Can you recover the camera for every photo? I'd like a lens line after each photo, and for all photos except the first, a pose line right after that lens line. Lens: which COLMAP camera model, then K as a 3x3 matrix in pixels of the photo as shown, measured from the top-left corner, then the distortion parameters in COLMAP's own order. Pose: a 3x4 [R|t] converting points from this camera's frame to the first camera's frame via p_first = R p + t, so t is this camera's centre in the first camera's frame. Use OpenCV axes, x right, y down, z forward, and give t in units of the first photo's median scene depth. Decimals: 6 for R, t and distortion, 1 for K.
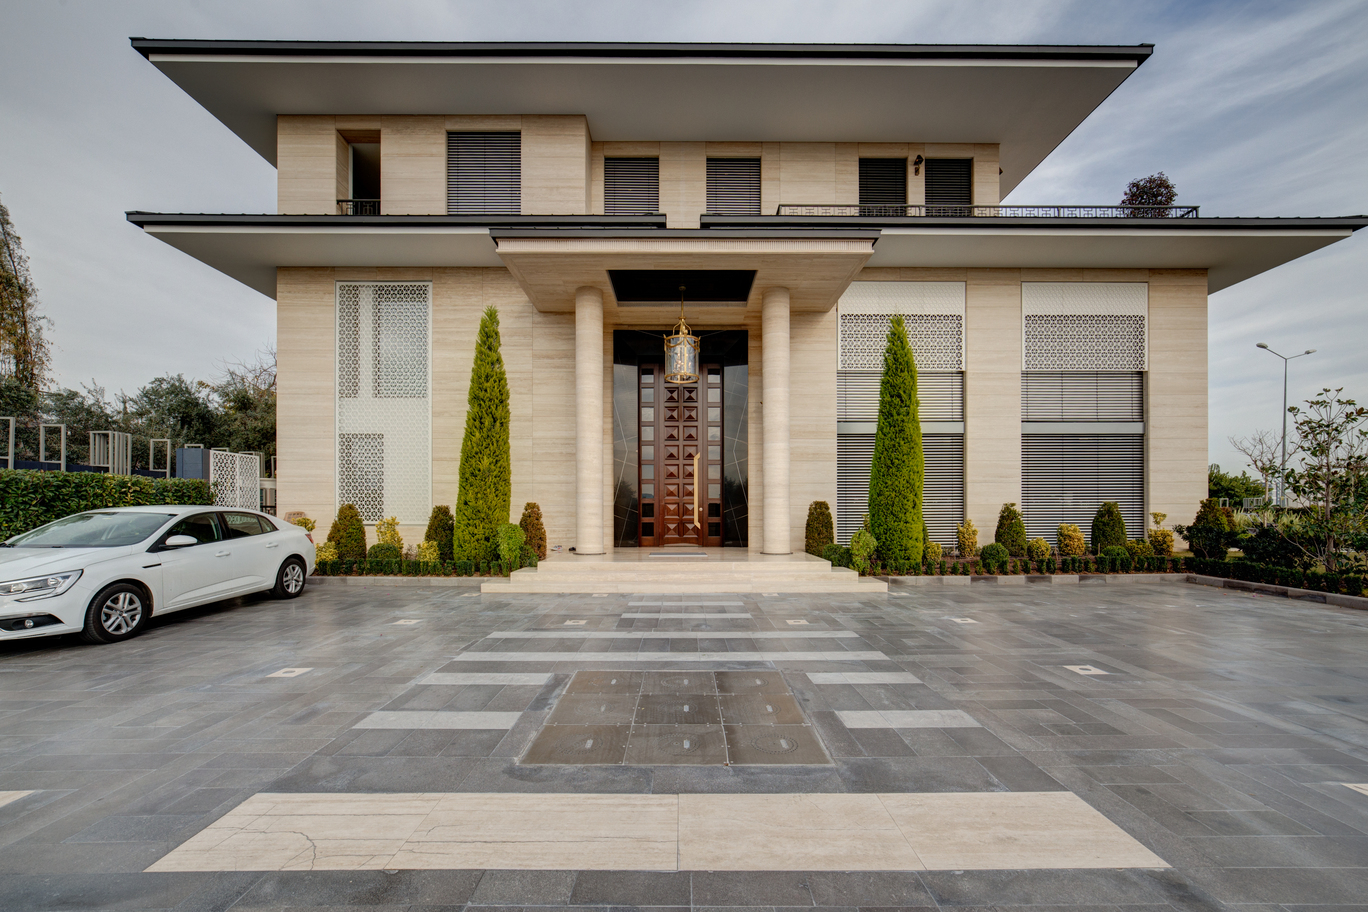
lens RADIAL K [[554.8, 0, 682.1], [0, 554.8, 510.6], [0, 0, 1]] dist [0.000126, 0.000098]
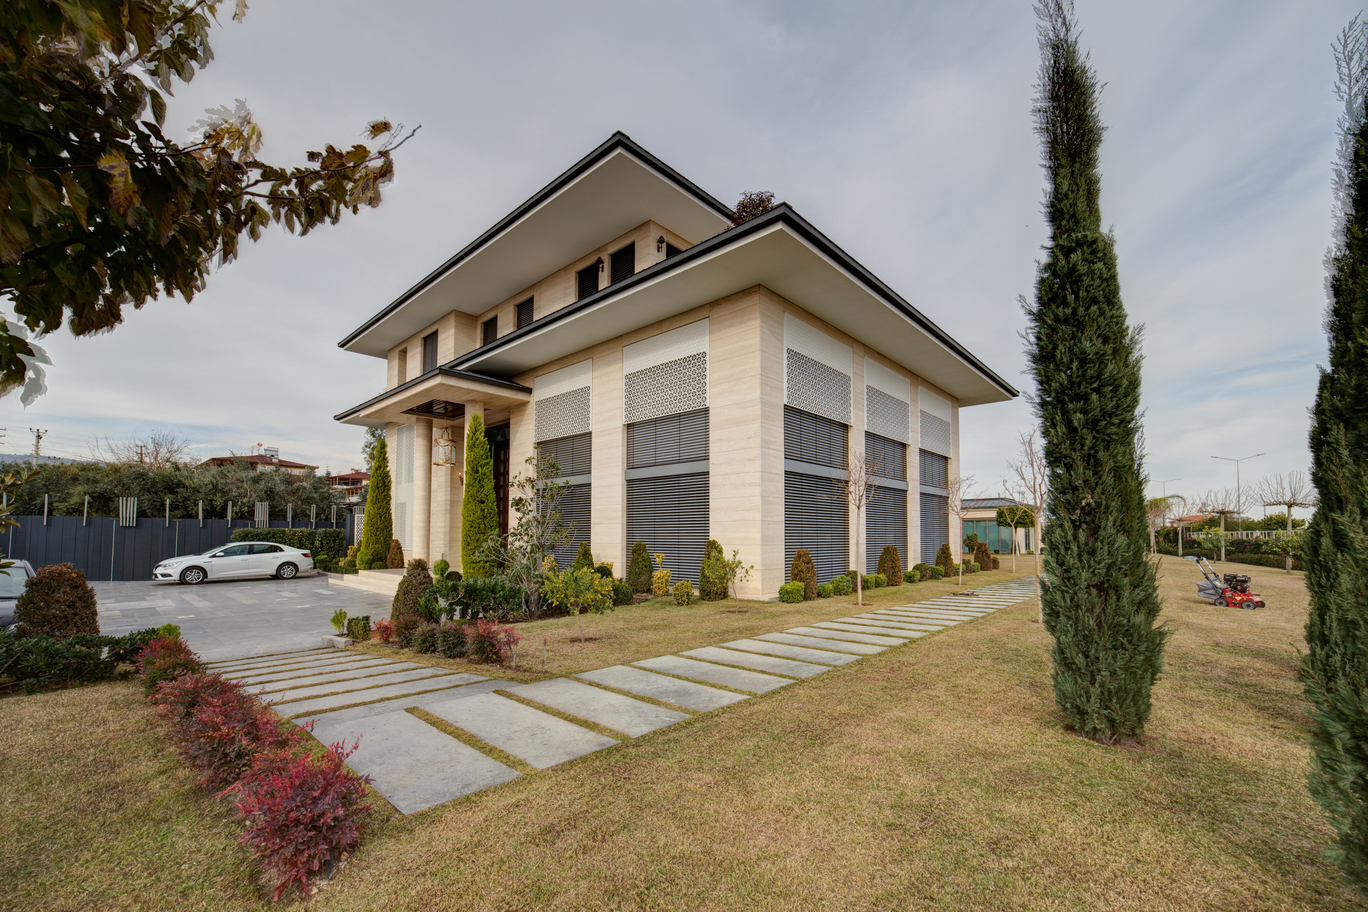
lens RADIAL K [[554.8, 0, 682.1], [0, 554.8, 510.6], [0, 0, 1]] dist [0.000126, 0.000098]
pose [[0.728091, -0.029829, -0.684831, 1.465424], [-0.002374, 0.998937, -0.046034, -0.025259], [0.685476, 0.035143, 0.727247, 0.267666]]
